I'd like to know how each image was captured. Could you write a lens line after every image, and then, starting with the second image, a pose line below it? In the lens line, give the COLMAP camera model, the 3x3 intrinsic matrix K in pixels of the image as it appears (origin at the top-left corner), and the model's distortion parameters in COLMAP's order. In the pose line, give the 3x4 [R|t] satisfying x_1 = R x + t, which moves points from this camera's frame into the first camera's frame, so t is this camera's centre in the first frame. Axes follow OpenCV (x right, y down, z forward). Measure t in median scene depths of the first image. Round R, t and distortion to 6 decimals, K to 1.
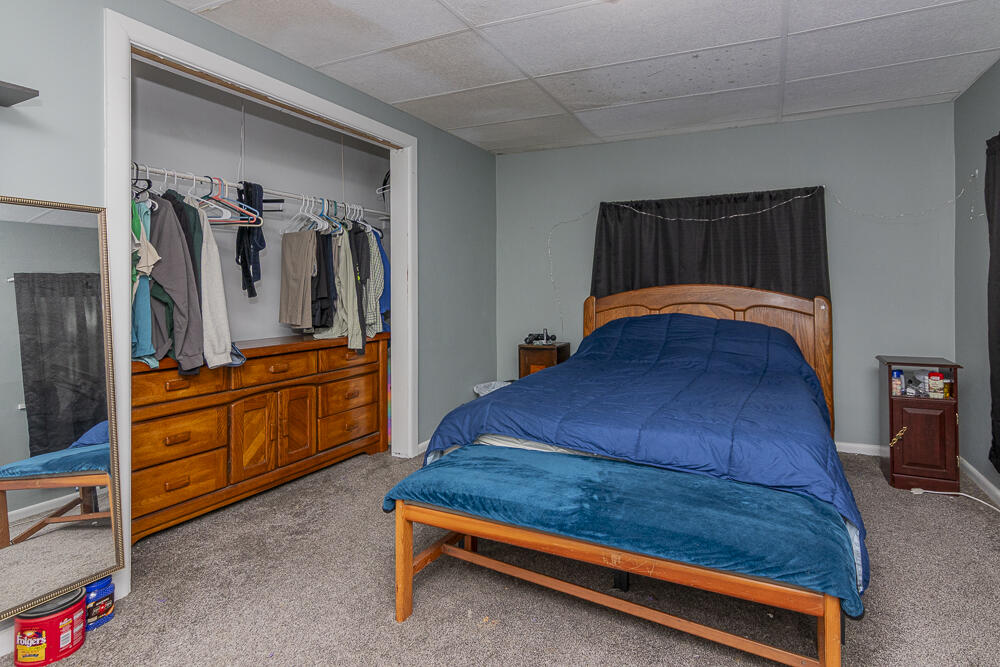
lens RADIAL K [[554.8, 0, 514.3], [0, 554.8, 288.4], [0, 0, 1]] dist [0.001359, 0.000784]
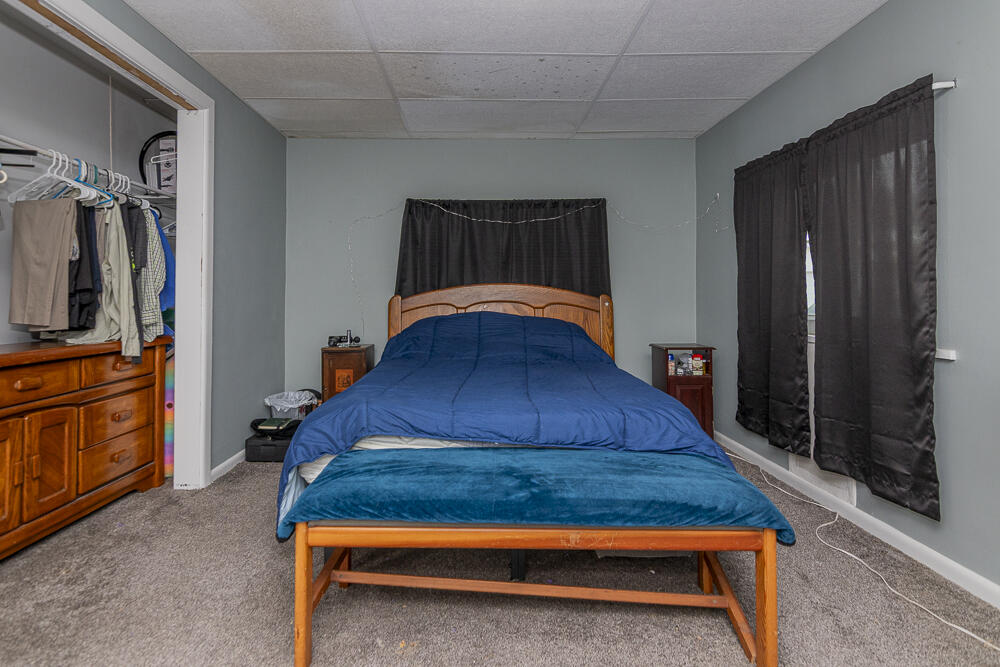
lens RADIAL K [[554.8, 0, 514.3], [0, 554.8, 288.4], [0, 0, 1]] dist [0.001359, 0.000784]
pose [[0.902593, 0.007581, 0.430428, -0.130223], [-0.000818, 0.999873, -0.015895, 0.024386], [-0.430494, 0.013995, 0.902485, 0.061421]]
